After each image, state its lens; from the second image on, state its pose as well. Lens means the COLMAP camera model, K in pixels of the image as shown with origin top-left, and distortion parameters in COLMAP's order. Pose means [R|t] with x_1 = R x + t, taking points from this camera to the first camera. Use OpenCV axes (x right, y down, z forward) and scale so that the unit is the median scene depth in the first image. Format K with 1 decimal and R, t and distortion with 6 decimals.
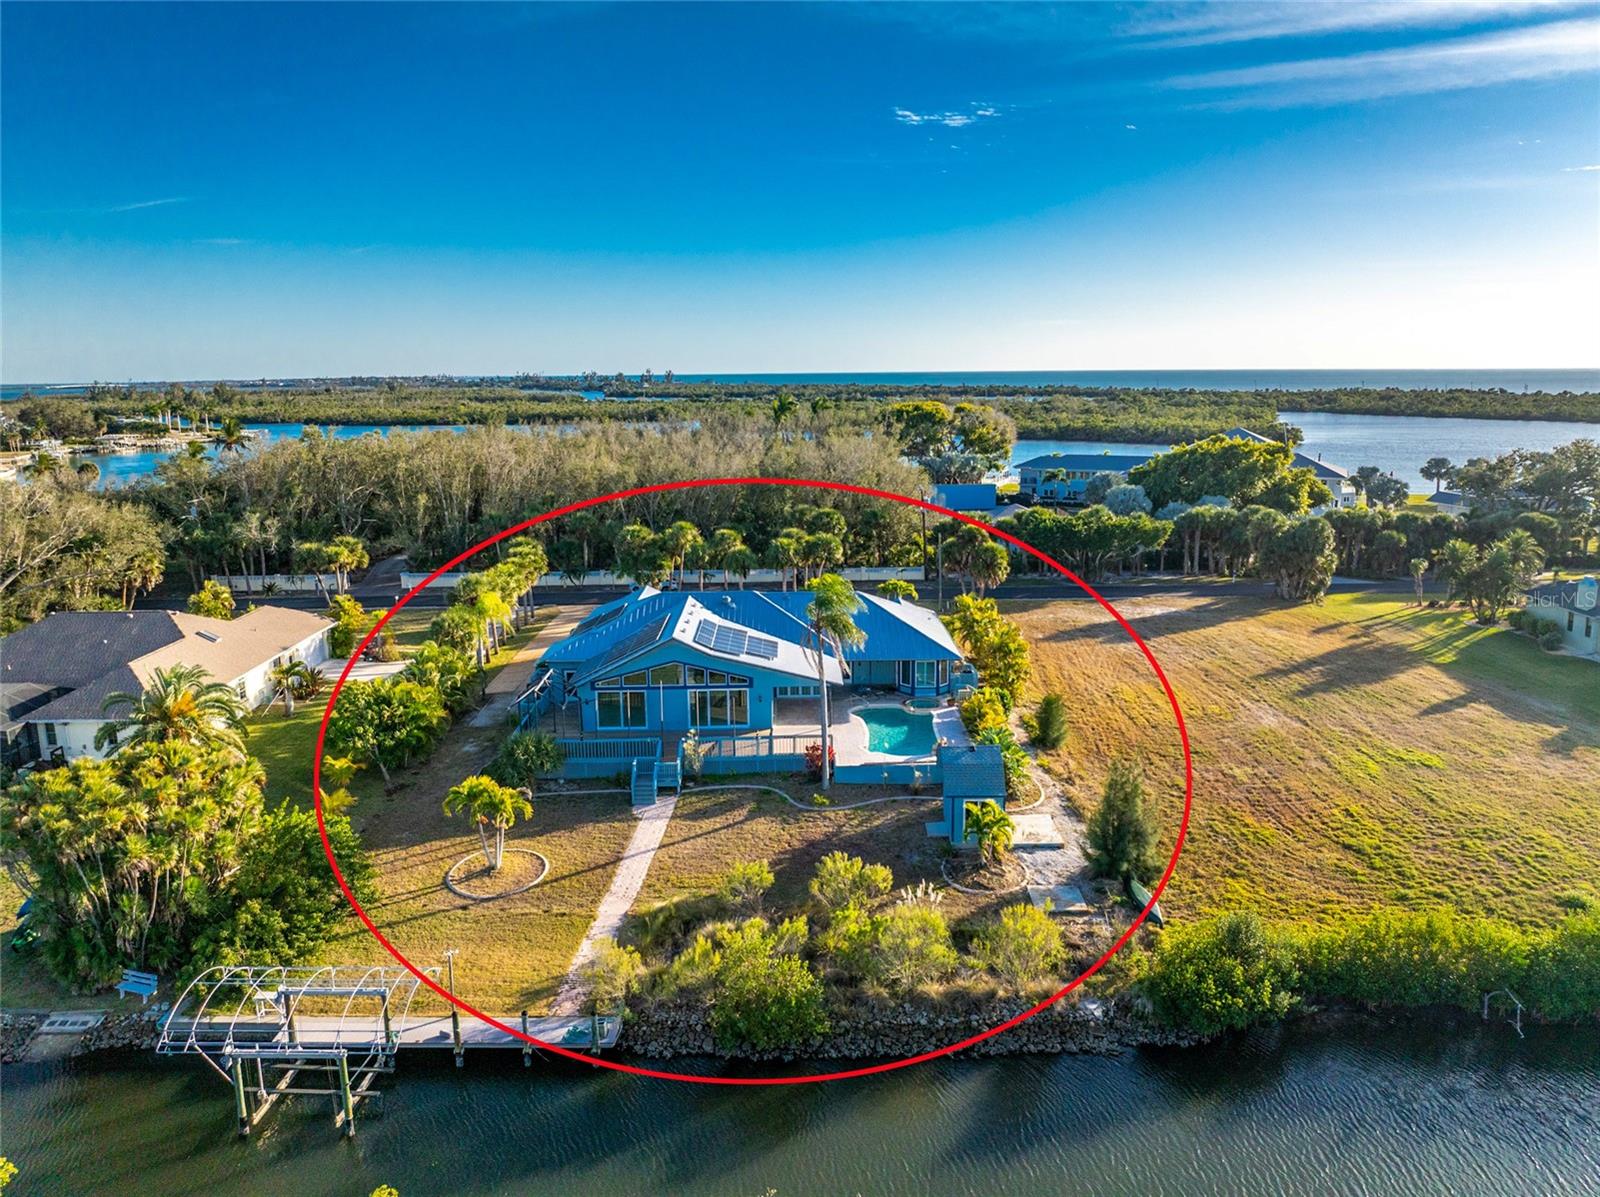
lens RADIAL K [[1143.9, 0, 800.0], [0, 1143.9, 598.5], [0, 0, 1]] dist [-0.052480, 0.024965]
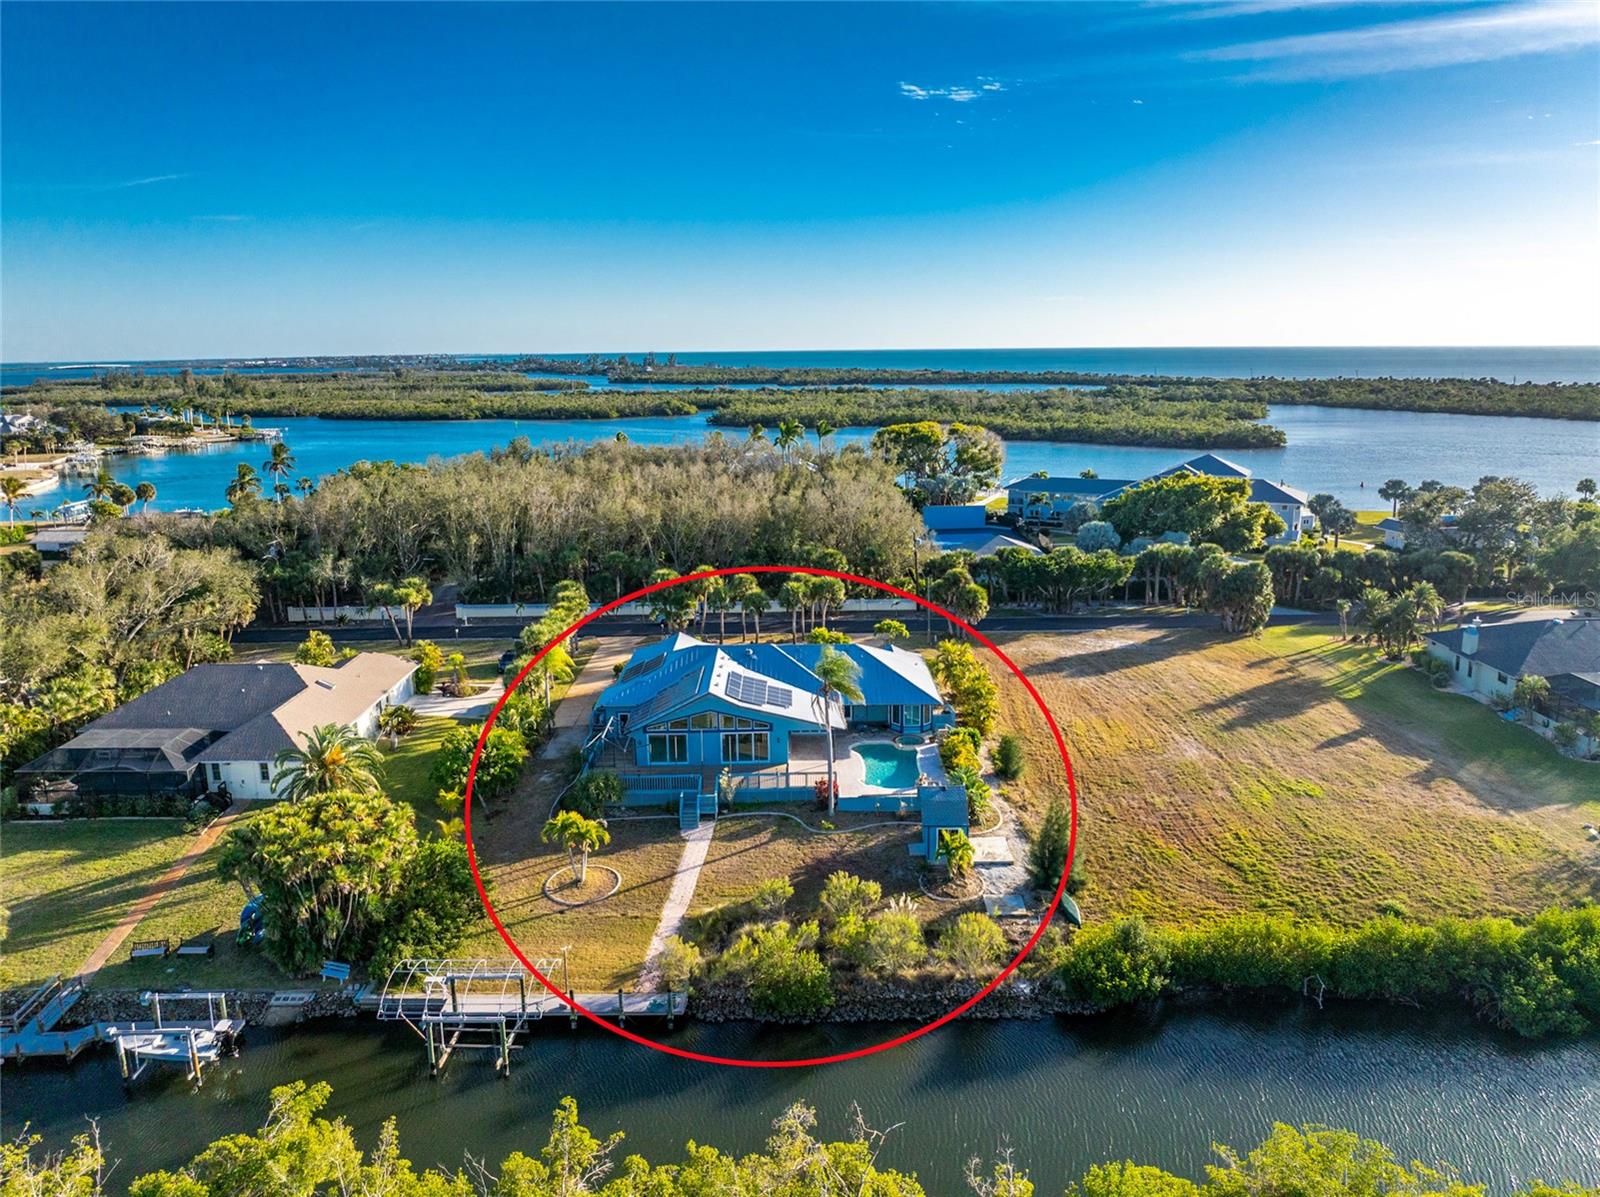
lens RADIAL K [[1150.0, 0, 800.0], [0, 1150.0, 598.5], [0, 0, 1]] dist [-0.036899, -0.002074]
pose [[0.999999, -0.000485, -0.001203, -0.010388], [0.000512, 0.999752, 0.022284, -0.101157], [0.001192, -0.022284, 0.999751, -0.270938]]
